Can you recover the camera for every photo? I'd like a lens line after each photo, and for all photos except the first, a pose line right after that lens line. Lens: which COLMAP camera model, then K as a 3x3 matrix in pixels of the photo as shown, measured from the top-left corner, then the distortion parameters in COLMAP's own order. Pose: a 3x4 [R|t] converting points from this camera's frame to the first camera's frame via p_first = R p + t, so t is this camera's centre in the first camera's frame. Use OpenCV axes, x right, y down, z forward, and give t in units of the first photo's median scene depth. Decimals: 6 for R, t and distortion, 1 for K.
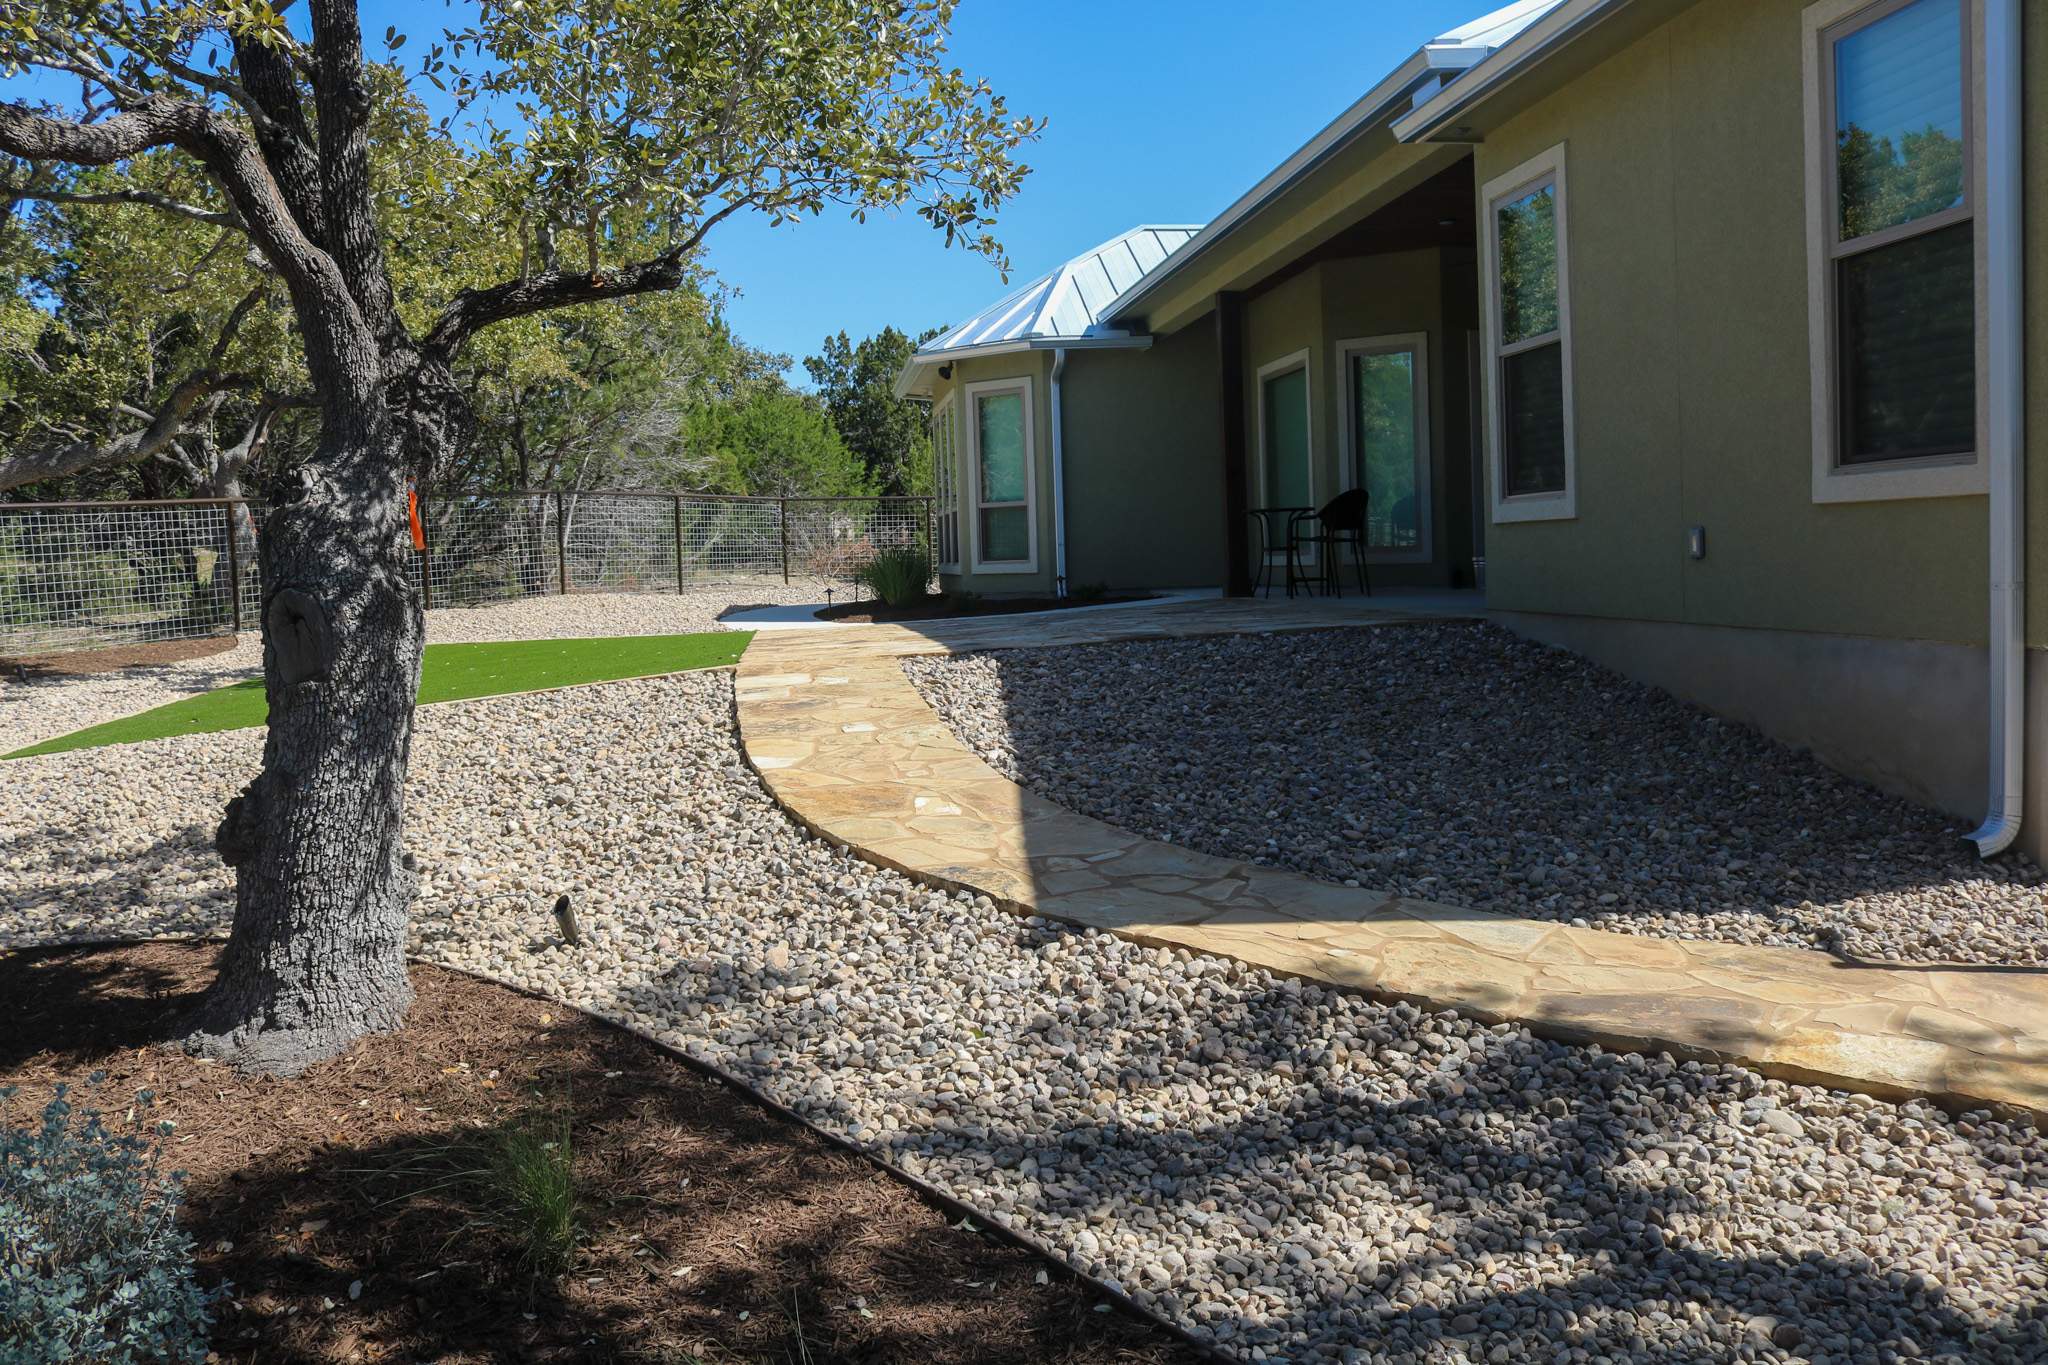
lens RADIAL K [[1708.4, 0, 1024.7], [0, 1708.4, 680.3], [0, 0, 1]] dist [-0.157034, 0.123501]
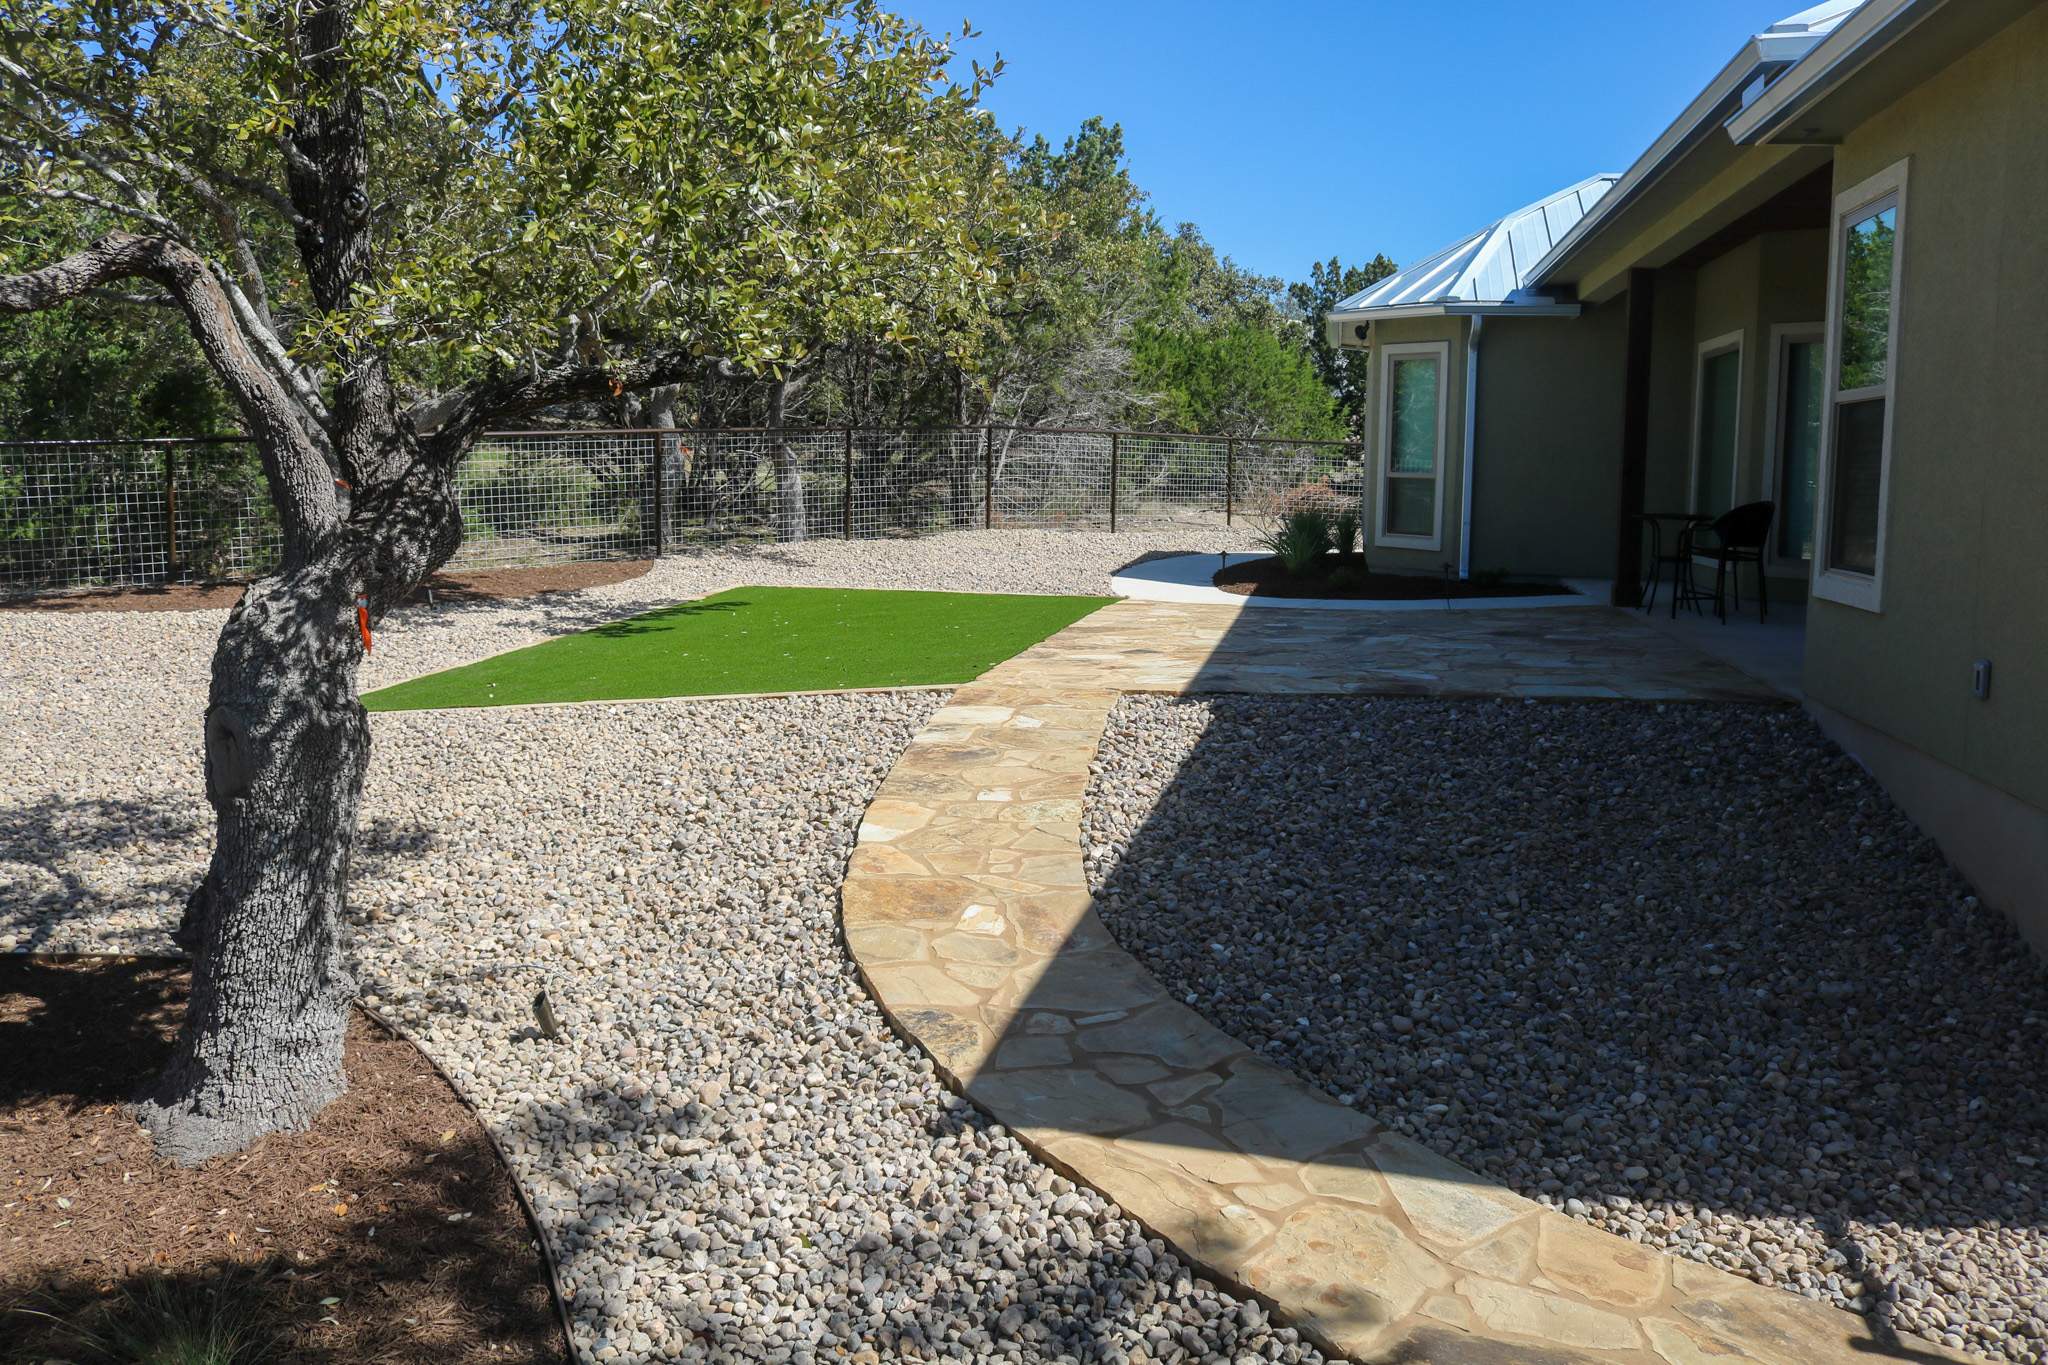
lens RADIAL K [[1708.4, 0, 1023.9], [0, 1708.4, 677.7], [0, 0, 1]] dist [-0.157034, 0.123501]
pose [[0.948595, 0.089519, -0.303569, 0.243552], [-0.071875, 0.995036, 0.068829, -0.125941], [0.308223, -0.043472, 0.950320, 0.115499]]
